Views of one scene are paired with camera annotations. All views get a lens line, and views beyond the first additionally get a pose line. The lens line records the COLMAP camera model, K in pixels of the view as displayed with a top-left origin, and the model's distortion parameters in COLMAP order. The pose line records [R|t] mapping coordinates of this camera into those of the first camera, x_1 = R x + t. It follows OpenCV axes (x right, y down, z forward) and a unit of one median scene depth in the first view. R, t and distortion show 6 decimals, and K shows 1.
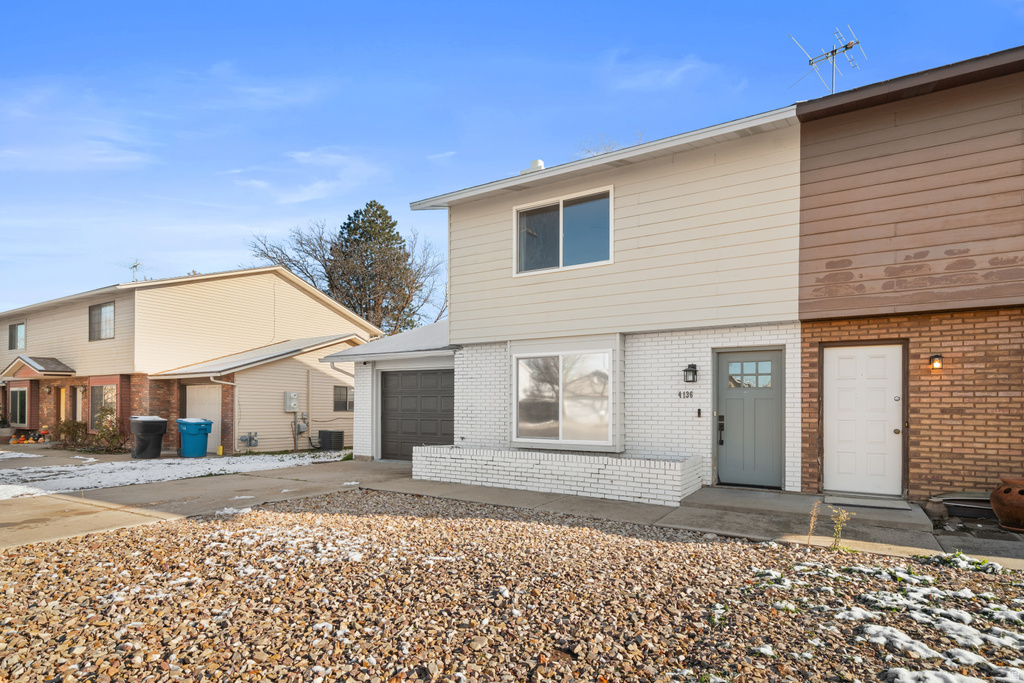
lens RADIAL K [[534.8, 0, 521.8], [0, 534.8, 414.3], [0, 0, 1]] dist [0.005641, 0.000778]
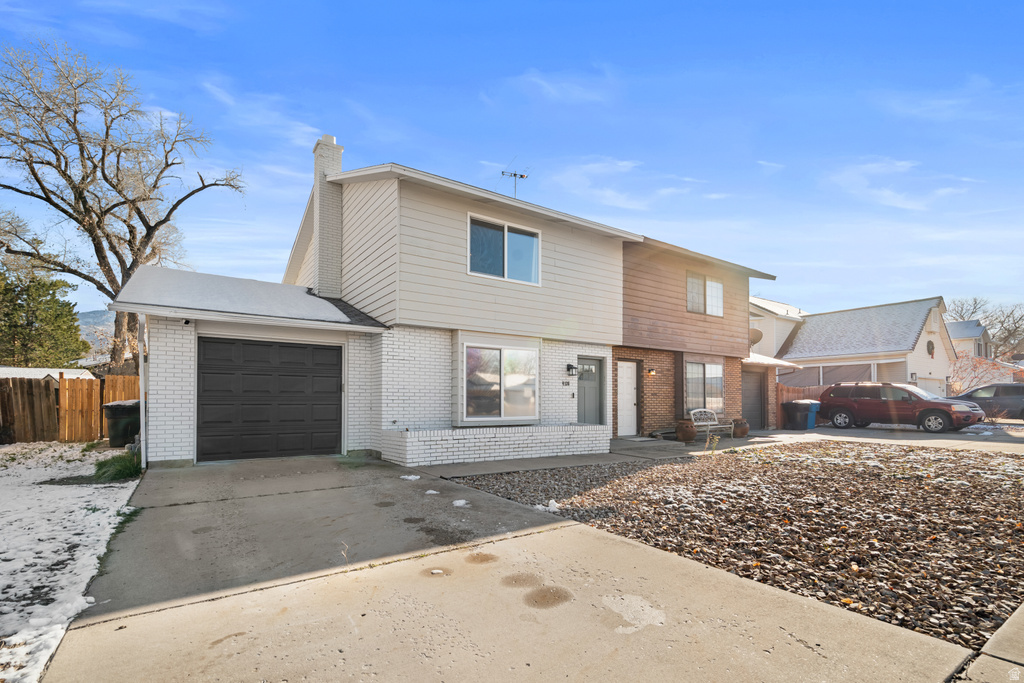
lens RADIAL K [[468.7, 0, 488.8], [0, 468.7, 394.5], [0, 0, 1]] dist [-0.003381, 0.001558]
pose [[0.444769, 0.002166, 0.895643, -1.101118], [0.003058, 0.999988, -0.003938, -0.000451], [-0.895640, 0.004491, 0.444757, 0.662328]]
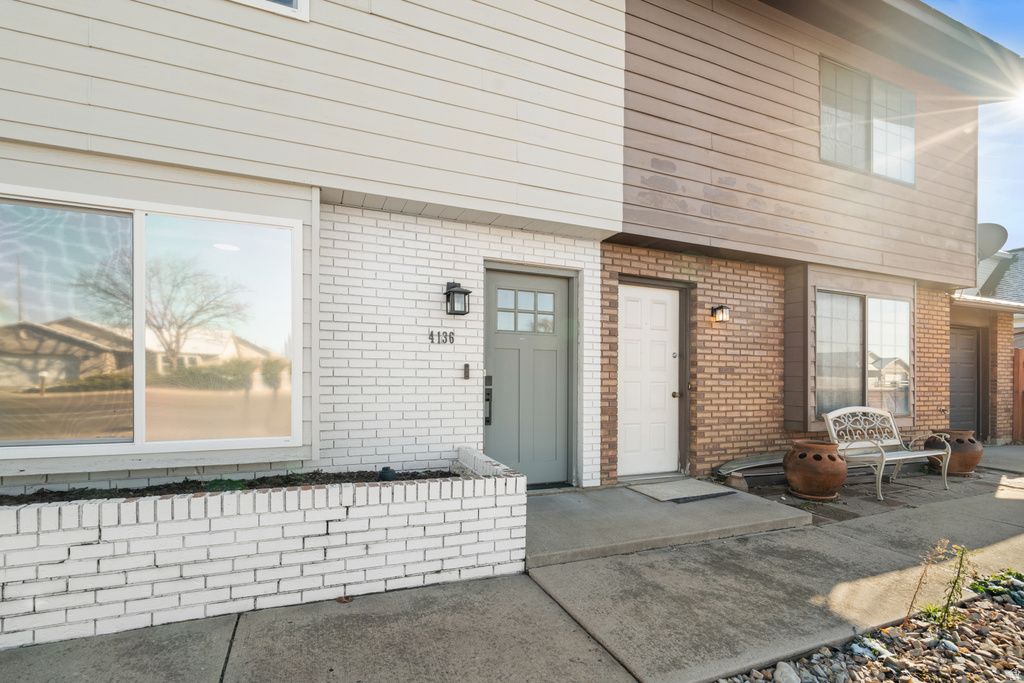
lens RADIAL K [[468.7, 0, 495.8], [0, 468.7, 380.1], [0, 0, 1]] dist [-0.003381, 0.001558]
pose [[0.602060, -0.007732, 0.798413, -0.044089], [0.000307, 0.999955, 0.009452, 0.002210], [-0.798451, -0.005445, 0.602036, 0.740326]]
